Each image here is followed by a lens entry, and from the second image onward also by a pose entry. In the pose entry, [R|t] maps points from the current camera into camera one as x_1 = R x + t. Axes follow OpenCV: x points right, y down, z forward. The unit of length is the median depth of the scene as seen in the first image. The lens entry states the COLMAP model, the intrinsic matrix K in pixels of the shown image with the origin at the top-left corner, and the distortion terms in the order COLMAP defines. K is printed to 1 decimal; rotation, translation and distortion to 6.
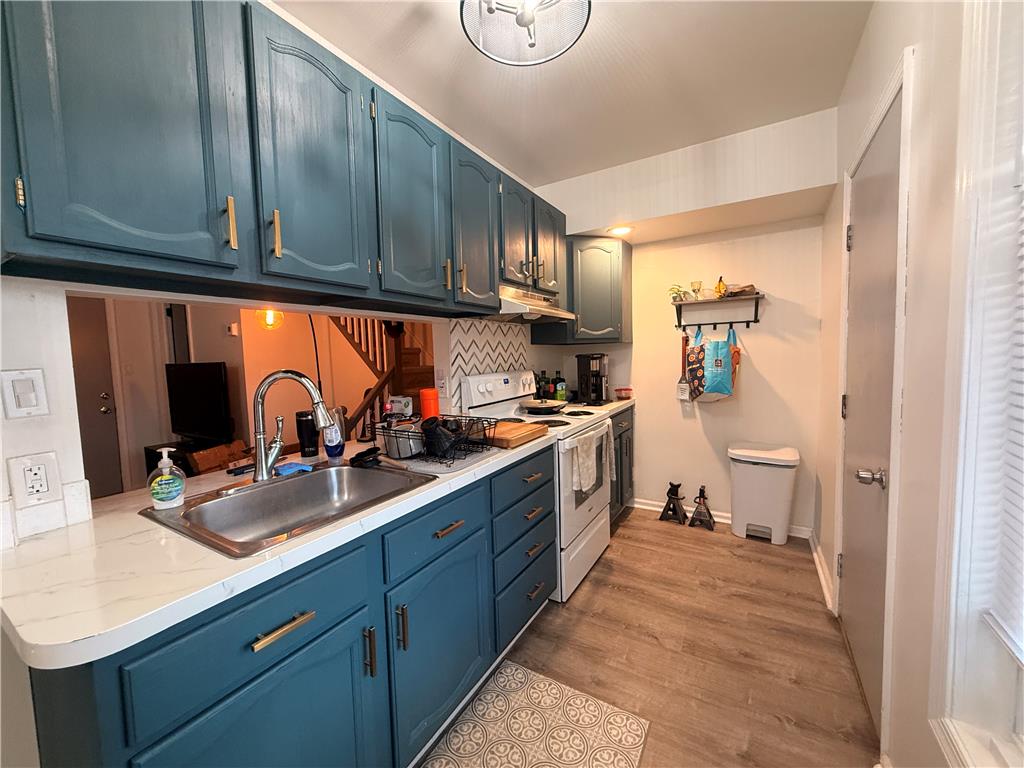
lens RADIAL K [[400.4, 0, 510.0], [0, 400.4, 381.8], [0, 0, 1]] dist [0.000108, 0.001079]
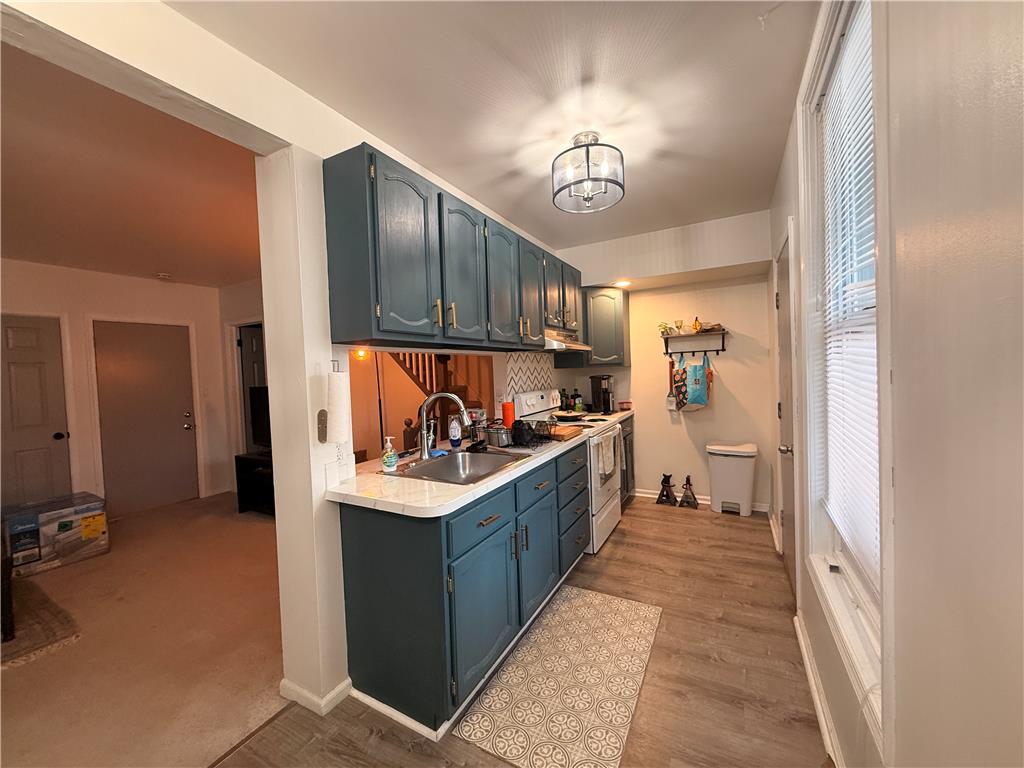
lens RADIAL K [[400.4, 0, 509.4], [0, 400.4, 382.7], [0, 0, 1]] dist [0.000108, 0.001079]
pose [[0.999054, -0.011618, 0.041908, -0.219381], [0.013328, 0.999080, -0.040754, 0.004387], [-0.041396, 0.041274, 0.998290, -0.419398]]
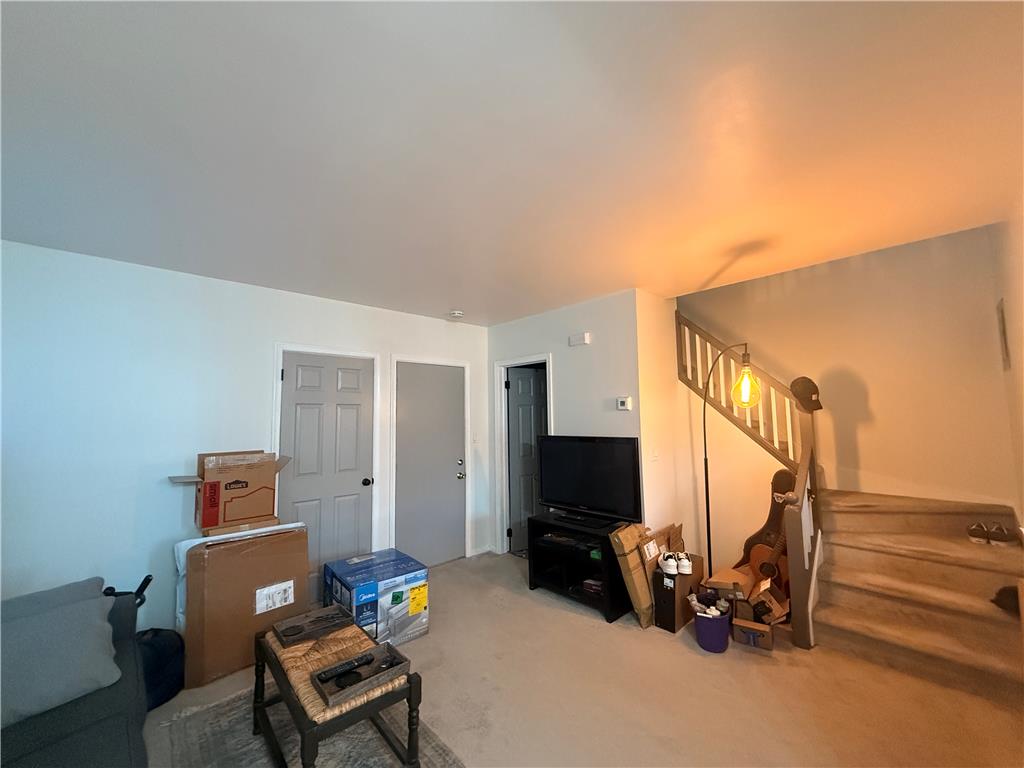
lens RADIAL K [[400.4, 0, 513.8], [0, 400.4, 385.2], [0, 0, 1]] dist [0.000108, 0.001079]
pose [[0.965623, -0.008025, -0.259823, -1.132500], [-0.029613, 0.989621, -0.140621, -0.044147], [0.258254, 0.143481, 0.955363, -0.046682]]
